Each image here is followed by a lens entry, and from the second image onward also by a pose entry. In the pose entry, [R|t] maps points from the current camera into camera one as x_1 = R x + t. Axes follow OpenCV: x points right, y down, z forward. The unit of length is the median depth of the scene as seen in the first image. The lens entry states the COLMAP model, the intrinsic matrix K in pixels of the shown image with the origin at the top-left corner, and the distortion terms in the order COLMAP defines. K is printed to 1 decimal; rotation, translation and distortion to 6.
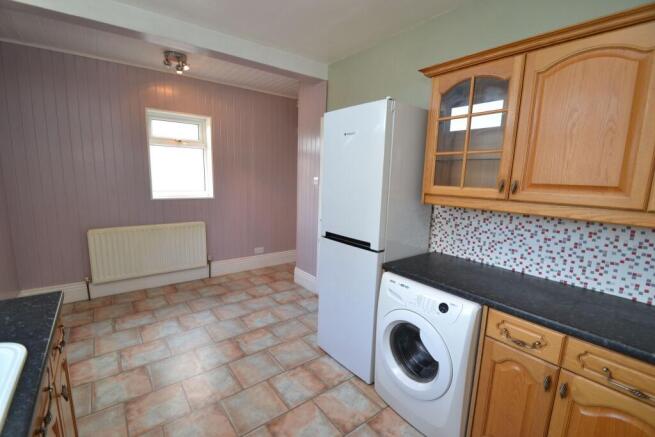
lens RADIAL K [[293.4, 0, 322.0], [0, 293.4, 222.3], [0, 0, 1]] dist [0.000016, -0.000538]
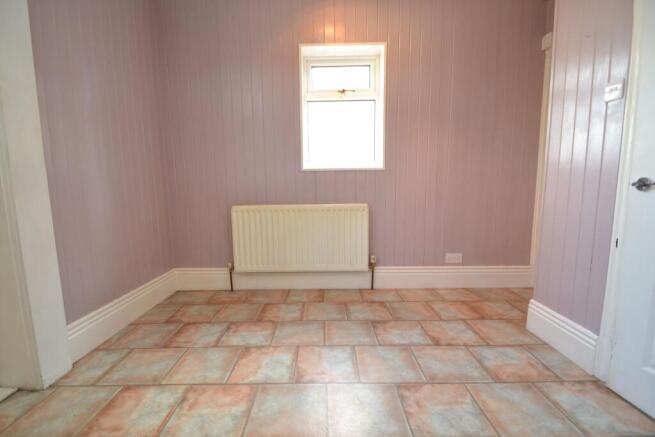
lens RADIAL K [[293.4, 0, 322.0], [0, 293.4, 222.3], [0, 0, 1]] dist [0.000016, -0.000538]
pose [[0.793768, 0.038274, -0.607015, -0.083566], [-0.064081, 0.997726, -0.020886, 0.065404], [0.604835, 0.055477, 0.794416, 0.443538]]
